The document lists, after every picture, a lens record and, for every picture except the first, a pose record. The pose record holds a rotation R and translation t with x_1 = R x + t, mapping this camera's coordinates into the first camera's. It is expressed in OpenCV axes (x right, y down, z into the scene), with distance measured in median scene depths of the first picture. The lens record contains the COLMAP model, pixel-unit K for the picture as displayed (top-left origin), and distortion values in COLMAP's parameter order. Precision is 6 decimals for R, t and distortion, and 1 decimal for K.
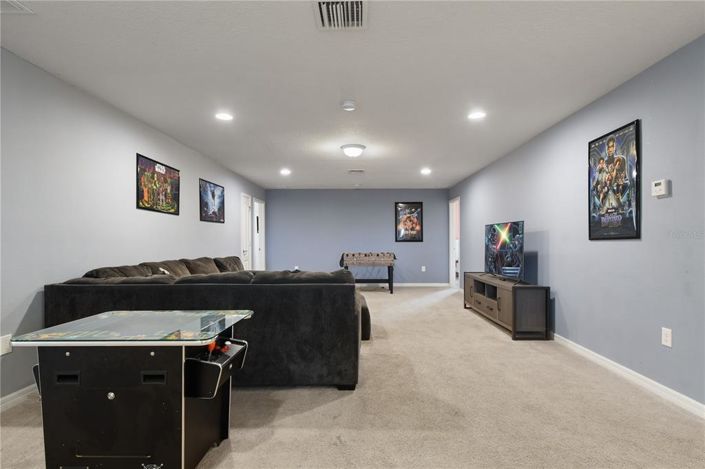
lens RADIAL K [[368.2, 0, 353.6], [0, 368.2, 242.7], [0, 0, 1]] dist [0.002767, 0.000154]
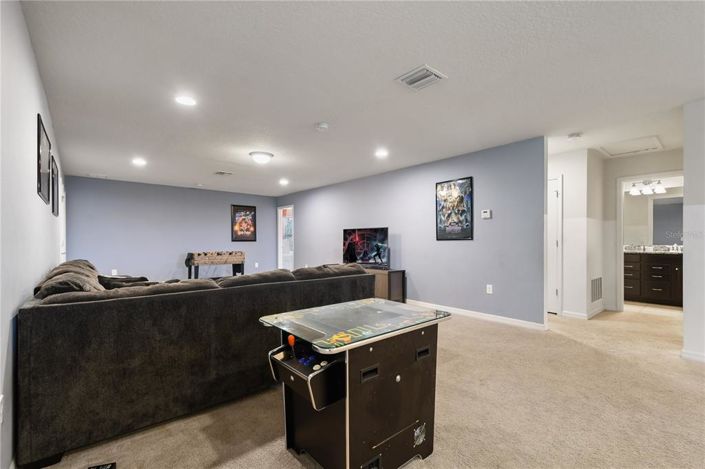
lens RADIAL K [[316.8, 0, 355.6], [0, 316.8, 242.7], [0, 0, 1]] dist [0.025736, -0.016886]
pose [[0.735848, -0.001781, 0.677144, -0.659857], [0.000940, 0.999998, 0.001609, 0.001209], [-0.677146, -0.000548, 0.735849, 0.178385]]
